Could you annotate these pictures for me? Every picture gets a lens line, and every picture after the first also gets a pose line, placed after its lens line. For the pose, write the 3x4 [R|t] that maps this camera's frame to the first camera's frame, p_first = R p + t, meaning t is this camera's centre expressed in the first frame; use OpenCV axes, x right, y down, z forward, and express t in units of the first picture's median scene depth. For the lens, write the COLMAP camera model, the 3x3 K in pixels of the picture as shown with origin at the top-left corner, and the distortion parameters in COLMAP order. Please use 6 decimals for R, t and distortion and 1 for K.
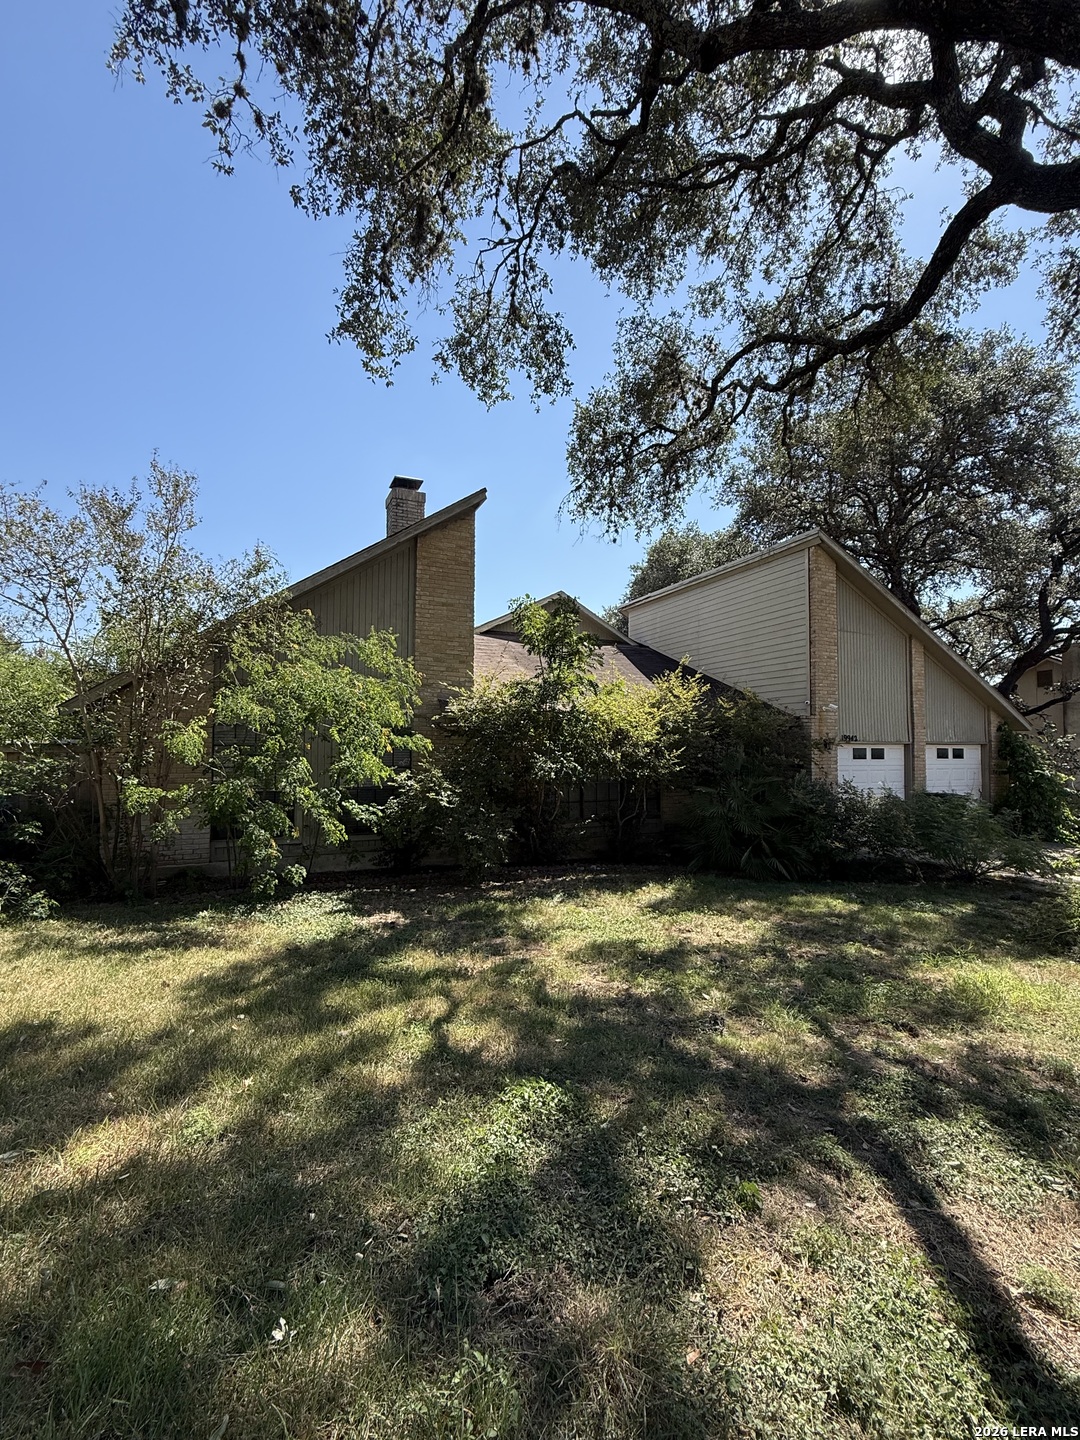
lens RADIAL K [[623.9, 0, 540.0], [0, 623.9, 720.0], [0, 0, 1]] dist [0.012209, -0.000022]
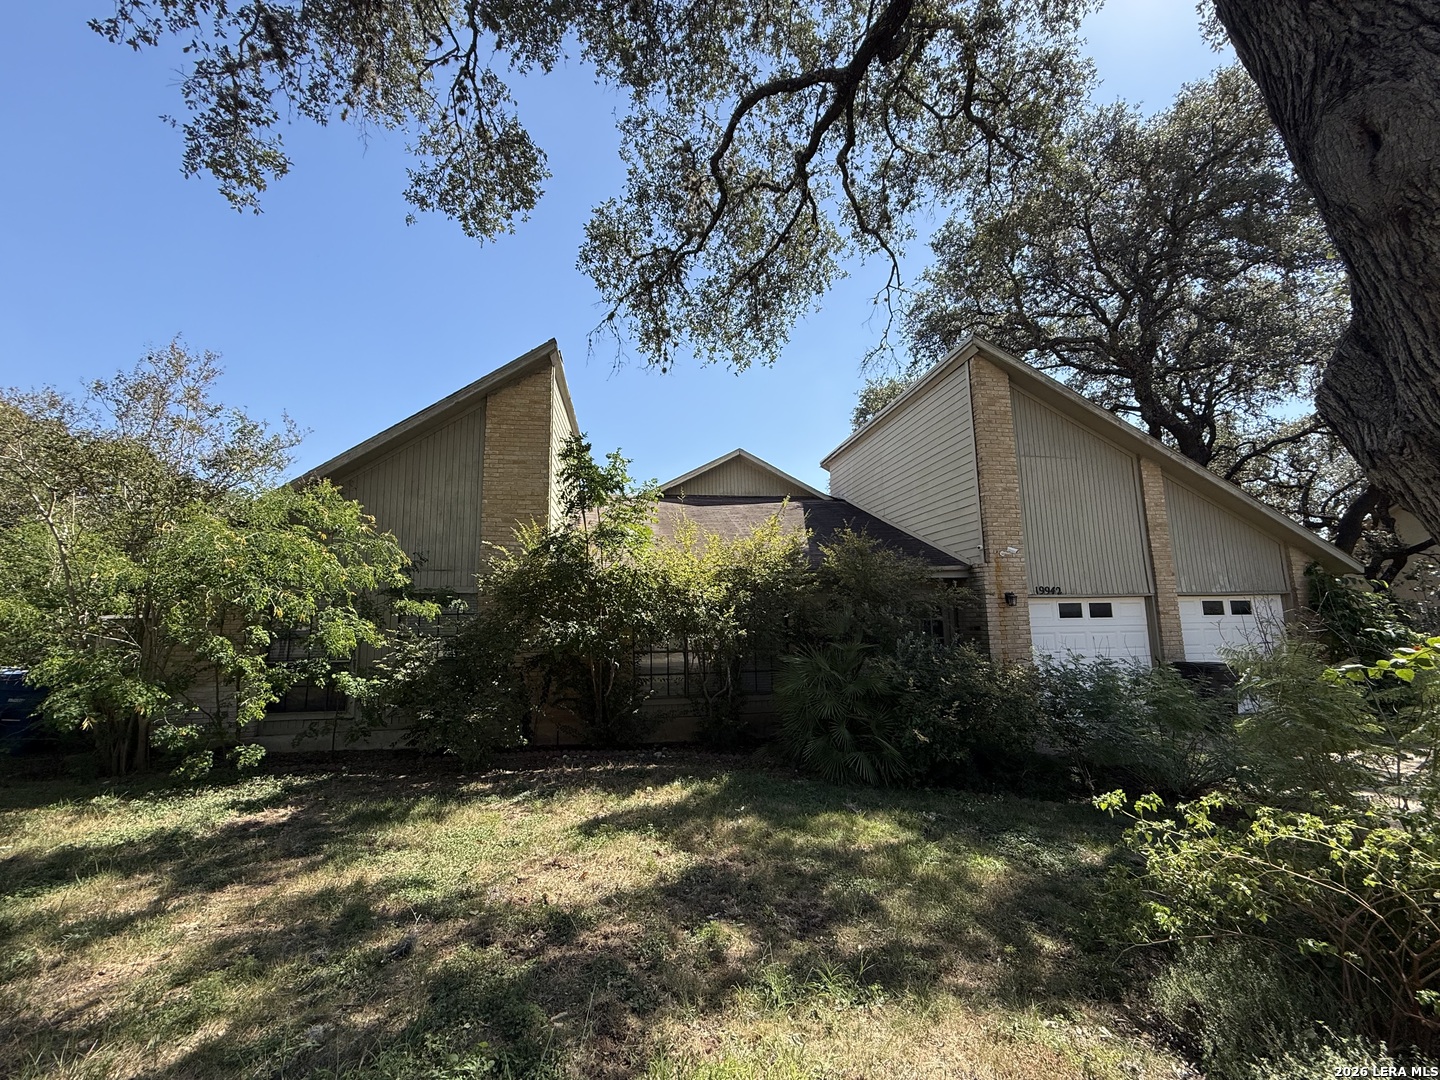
lens RADIAL K [[576.9, 0, 720.0], [0, 576.9, 540.0], [0, 0, 1]] dist [0.002801, 0.000120]
pose [[0.963032, -0.058405, -0.262981, 0.295732], [0.033729, 0.994675, -0.097389, 0.022740], [0.267269, 0.084919, 0.959873, 0.200246]]
